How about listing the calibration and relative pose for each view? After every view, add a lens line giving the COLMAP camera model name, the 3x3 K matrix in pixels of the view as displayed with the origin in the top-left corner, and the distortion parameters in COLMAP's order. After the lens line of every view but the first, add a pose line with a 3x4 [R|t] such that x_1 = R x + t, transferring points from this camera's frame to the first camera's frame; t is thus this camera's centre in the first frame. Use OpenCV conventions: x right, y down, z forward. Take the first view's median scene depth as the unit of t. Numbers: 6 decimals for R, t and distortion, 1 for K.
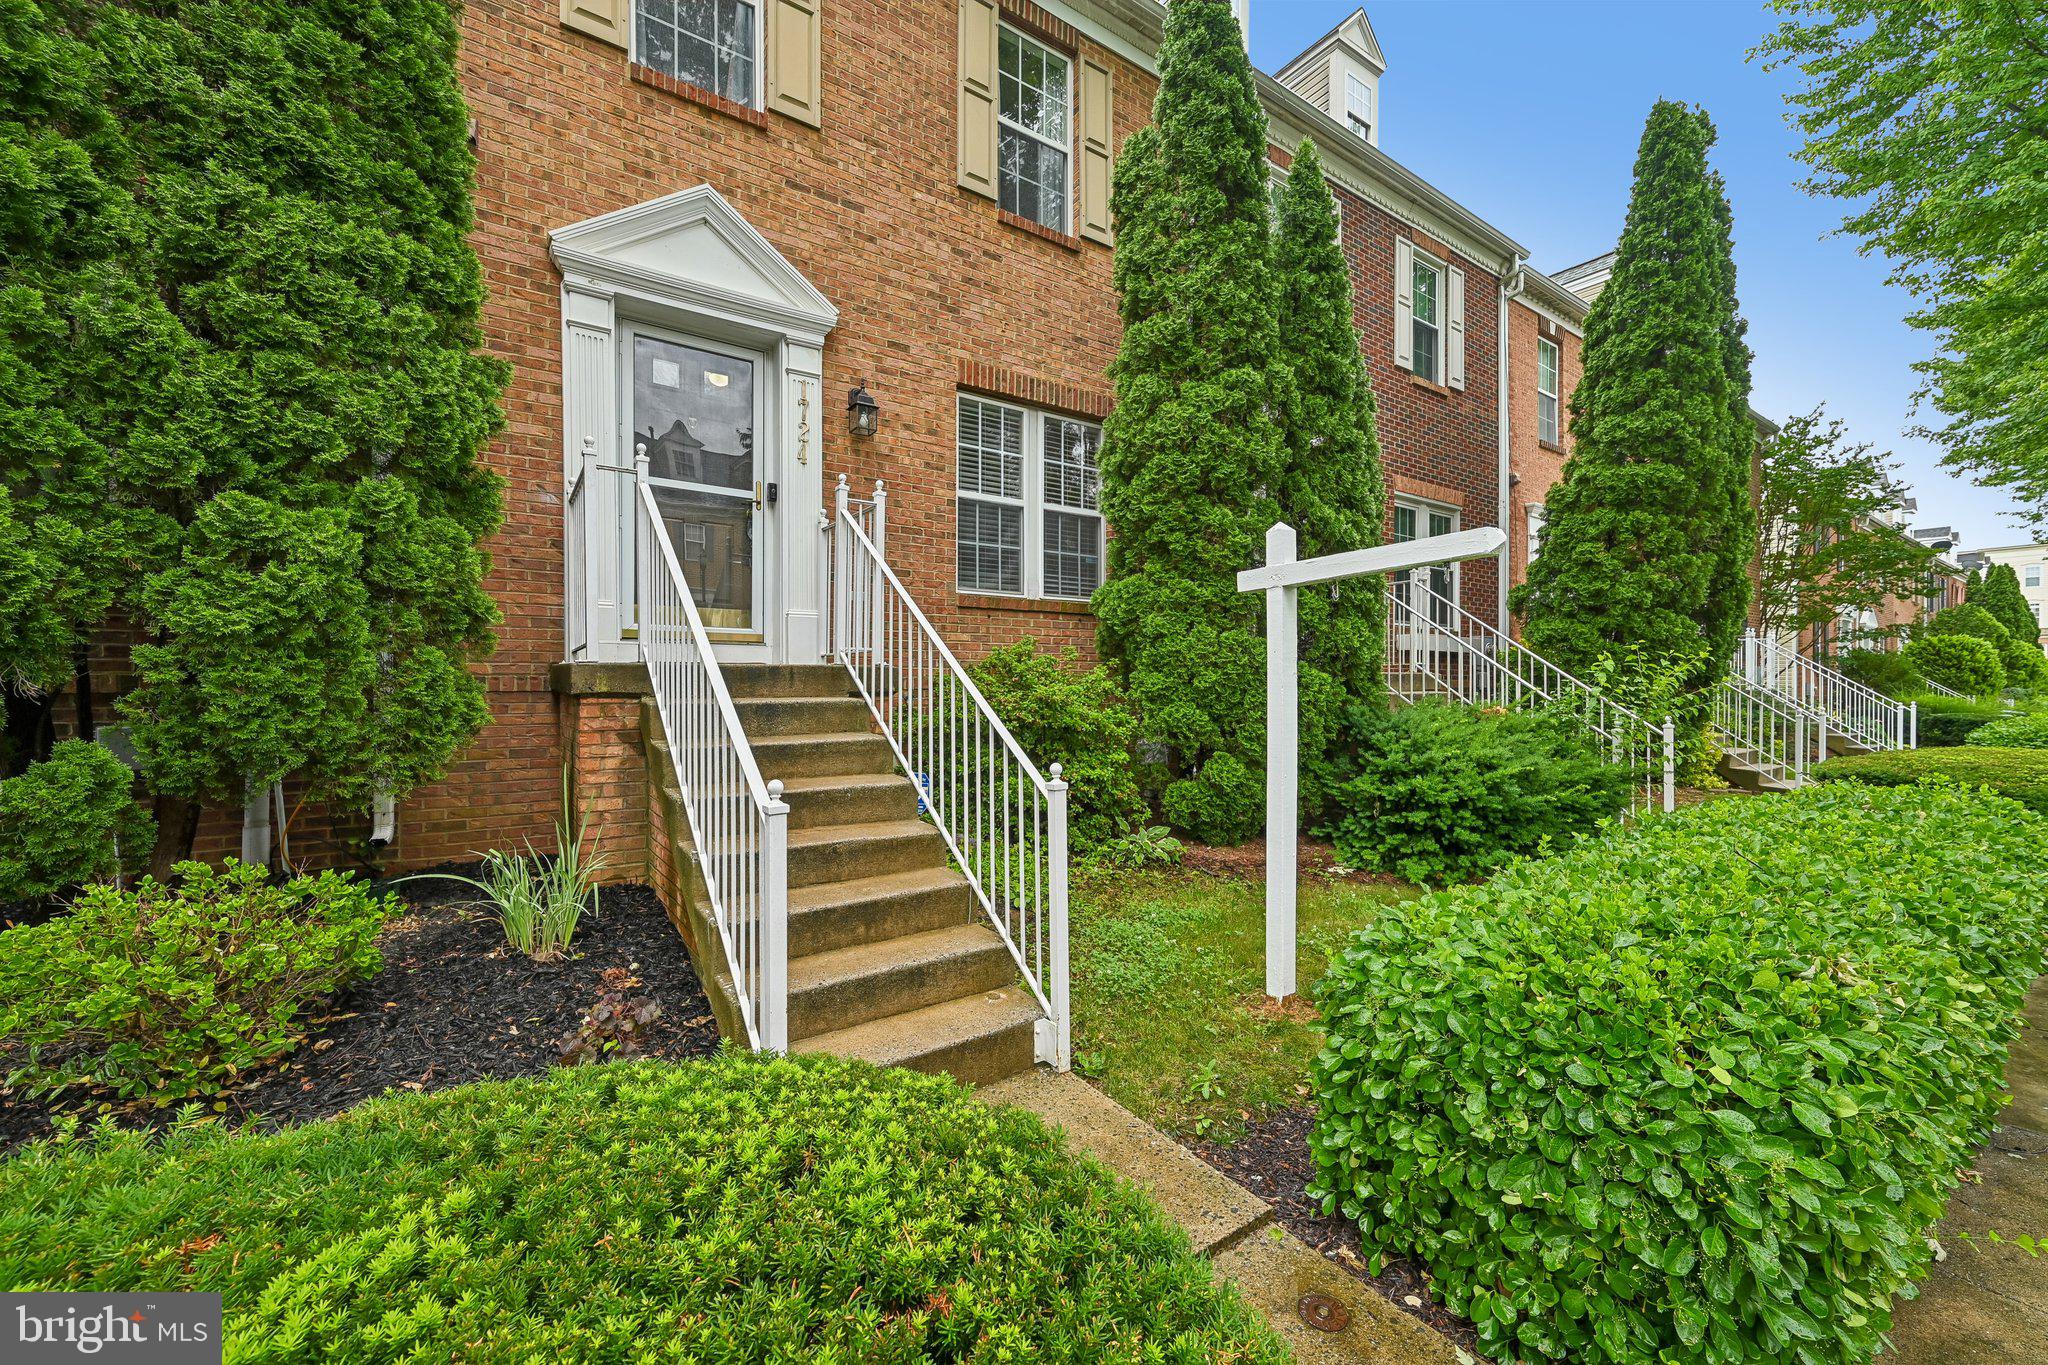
lens RADIAL K [[815.5, 0, 1018.1], [0, 815.5, 689.8], [0, 0, 1]] dist [-0.000274, -0.000307]
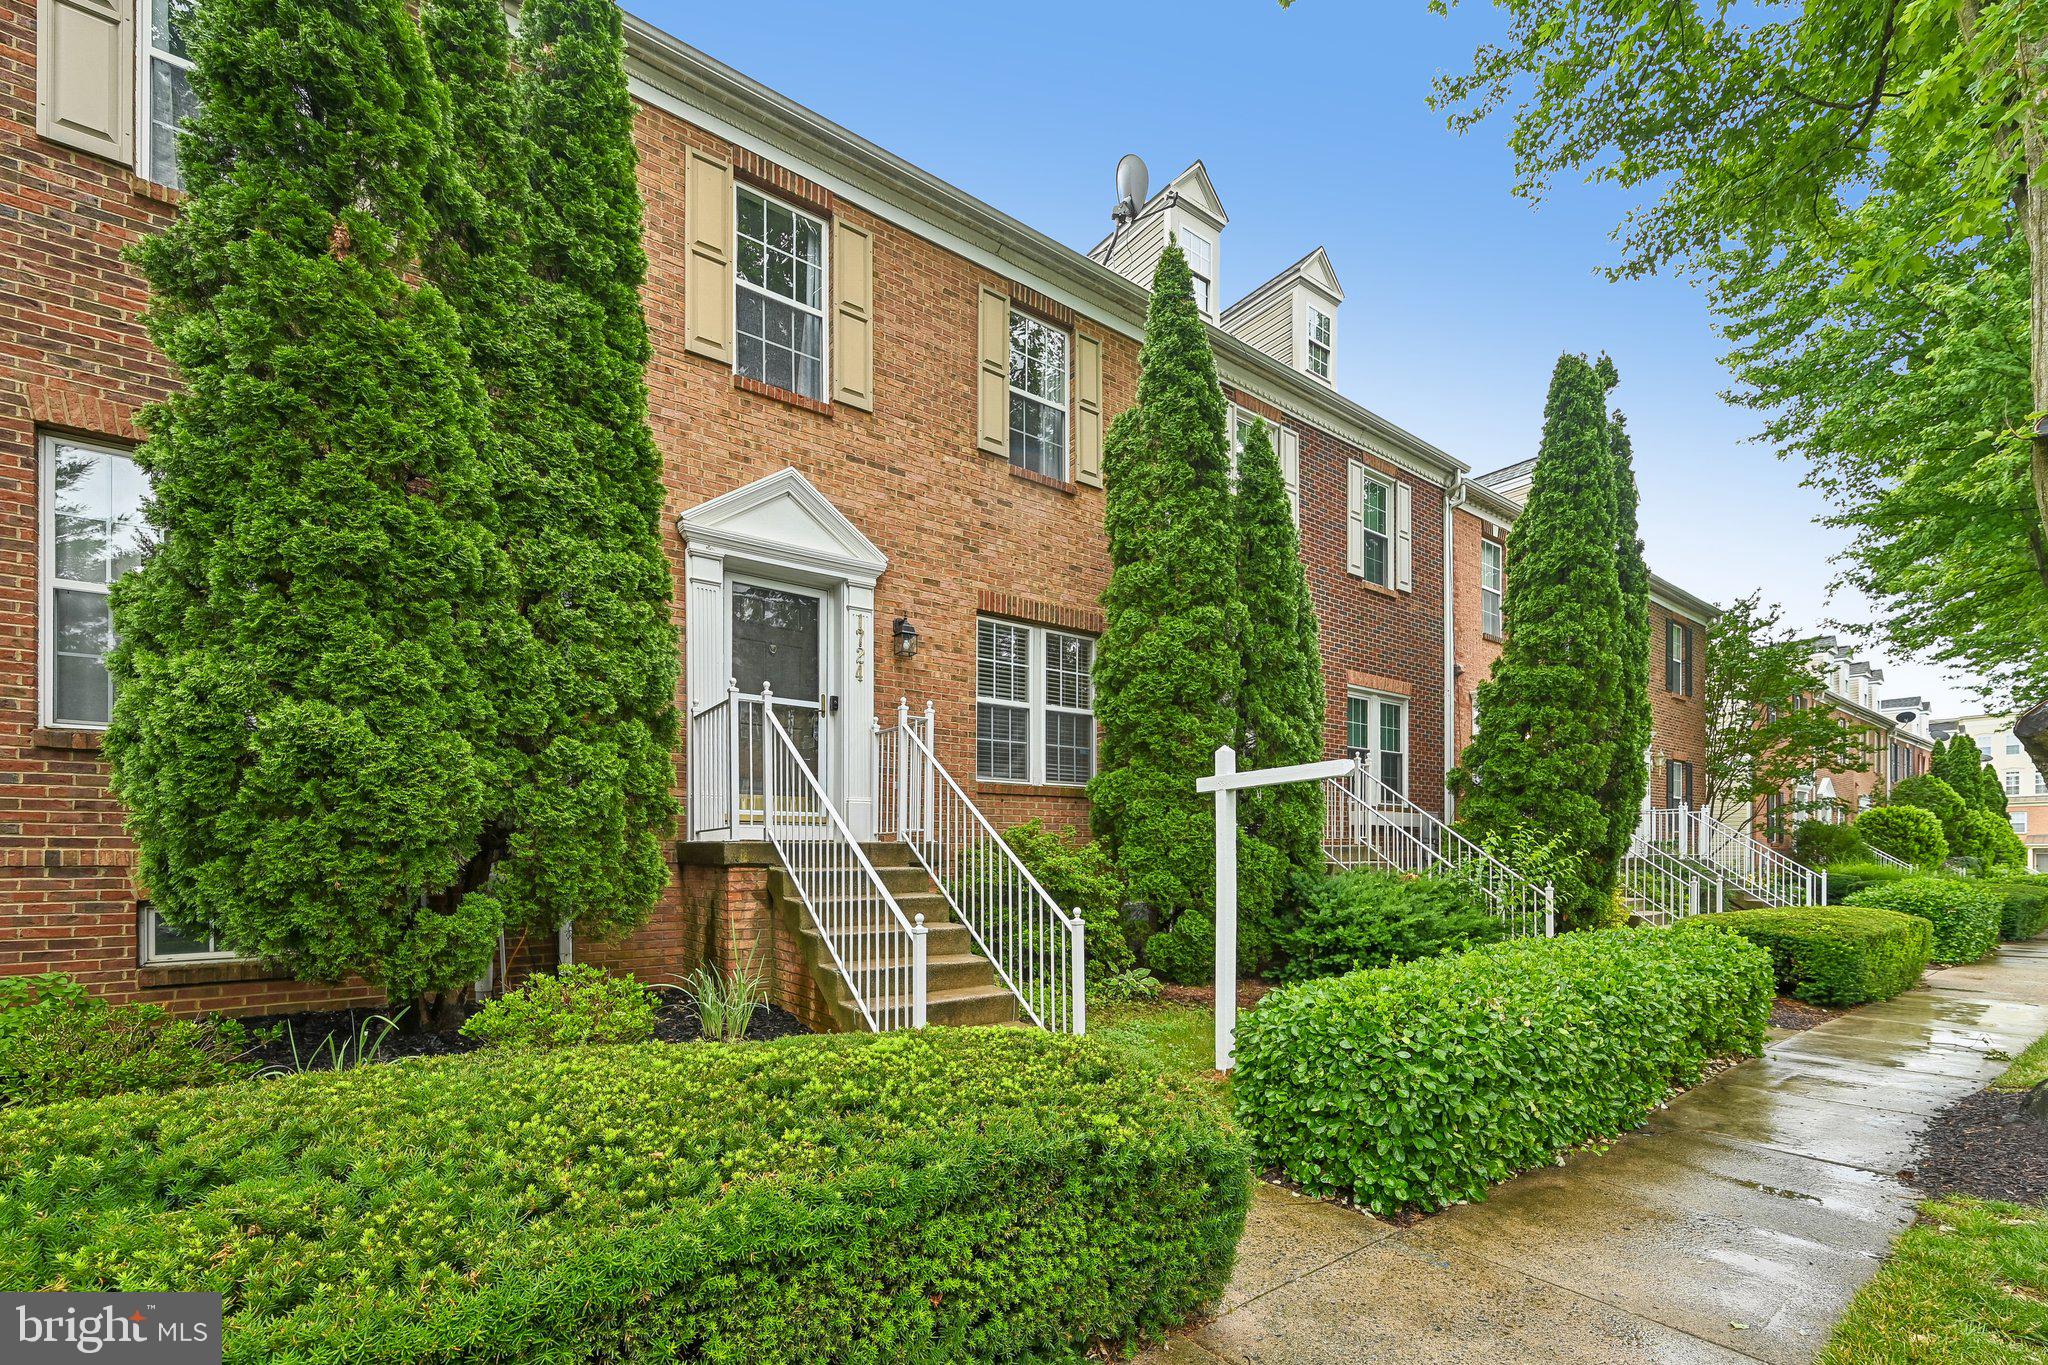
lens RADIAL K [[886.9, 0, 1020.8], [0, 886.9, 860.8], [0, 0, 1]] dist [0.000761, -0.000279]
pose [[0.999246, -0.001334, 0.038797, -0.066826], [0.001275, 0.999998, 0.001539, -0.001599], [-0.038799, -0.001488, 0.999246, -0.360733]]
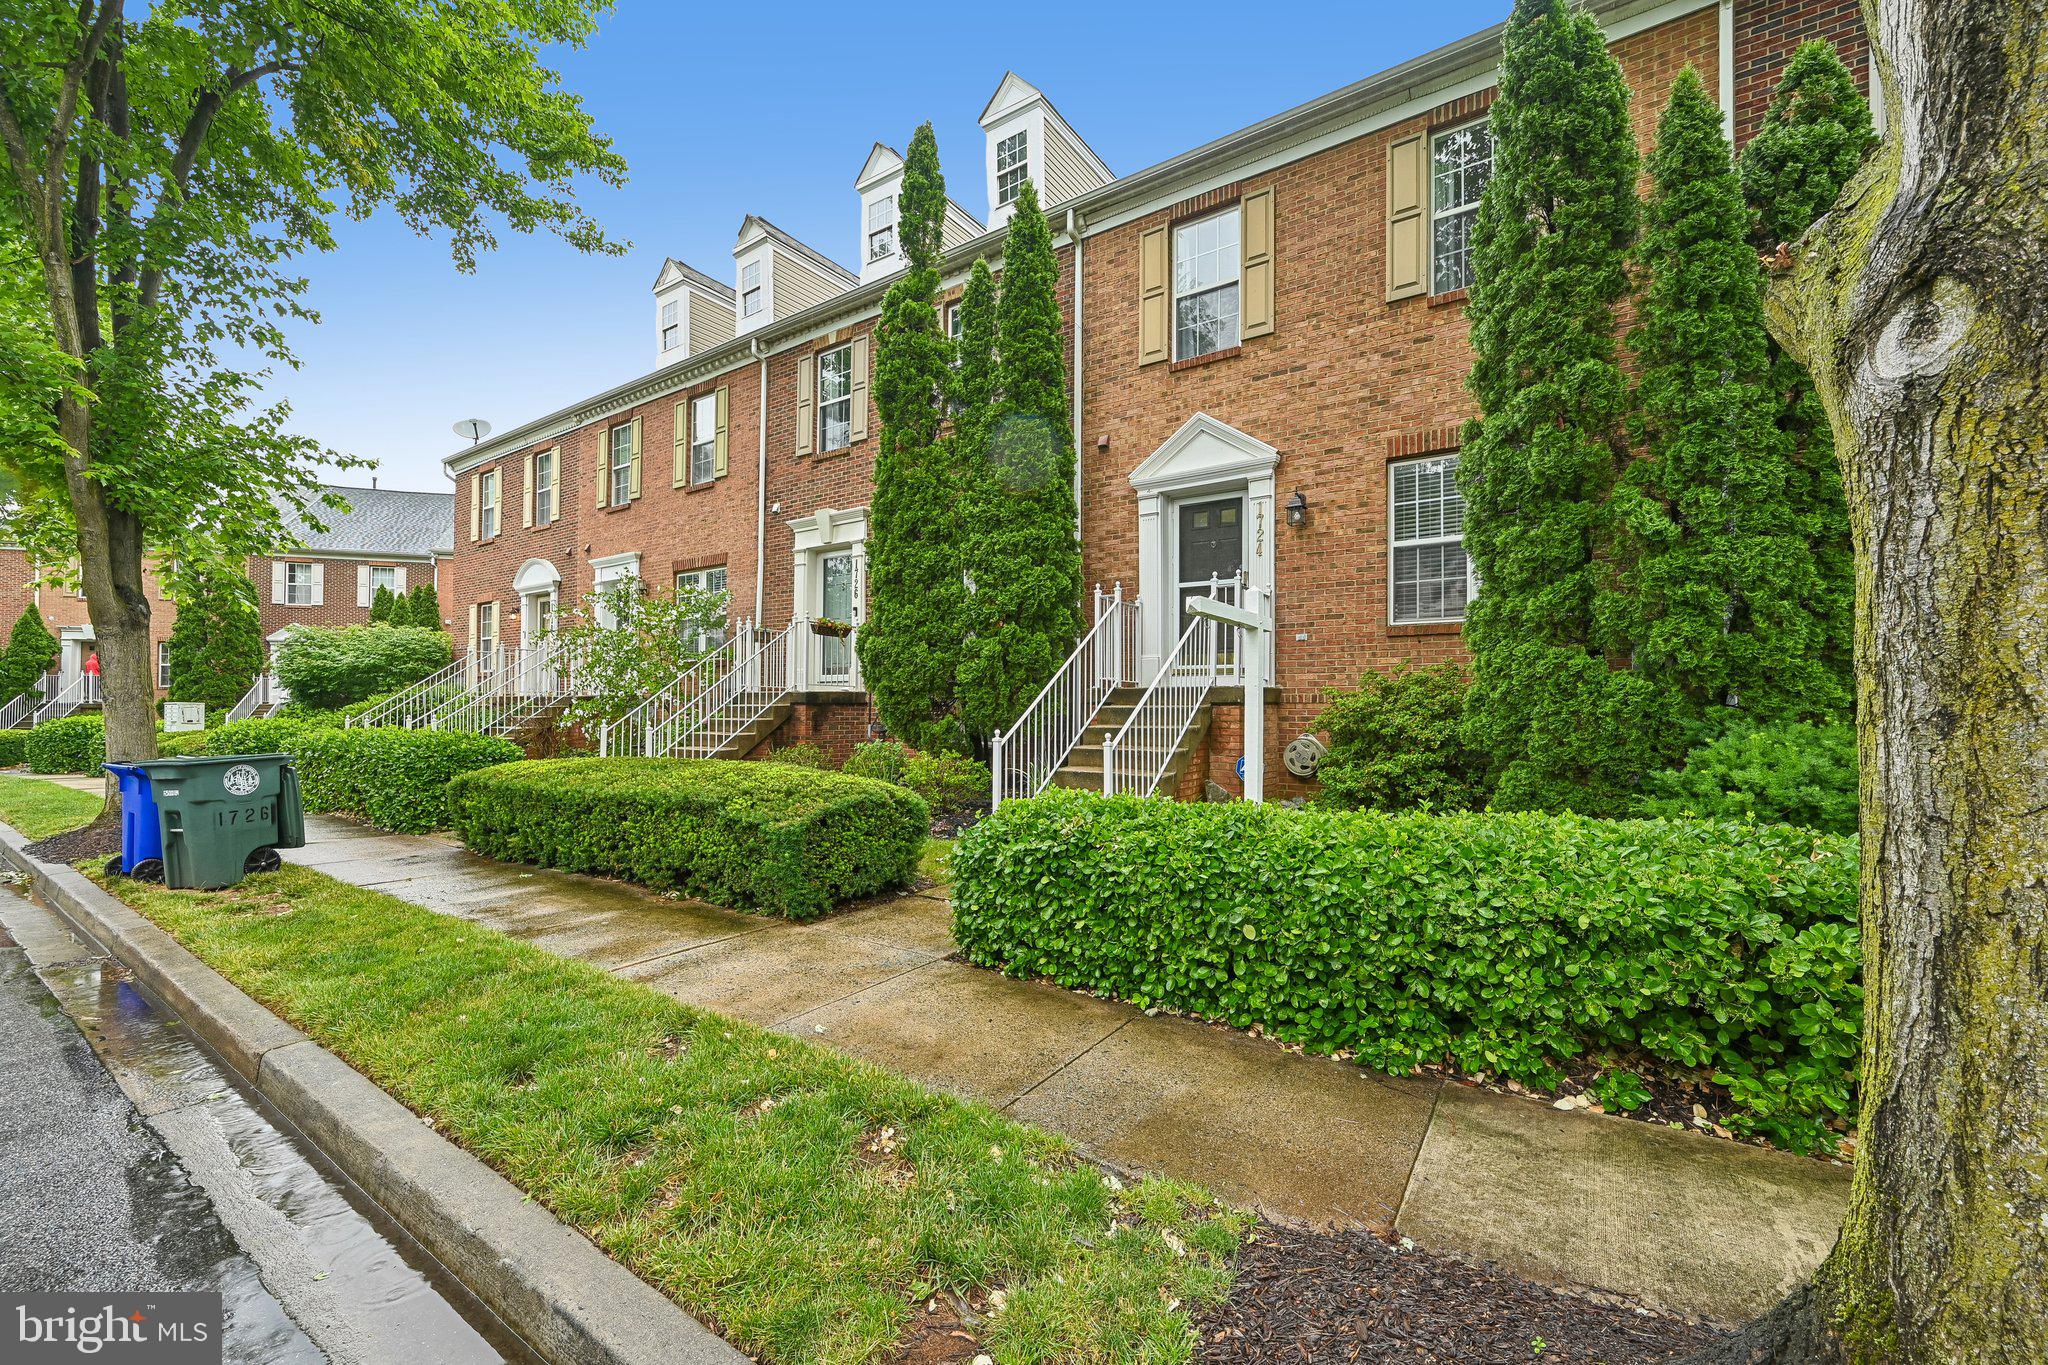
lens RADIAL K [[823.8, 0, 1033.7], [0, 823.8, 703.2], [0, 0, 1]] dist [0.000426, -0.000015]
pose [[0.351003, -0.004045, -0.936365, 1.005225], [-0.008219, 0.999939, -0.007401, 0.016470], [0.936338, 0.010294, 0.350949, 0.051729]]
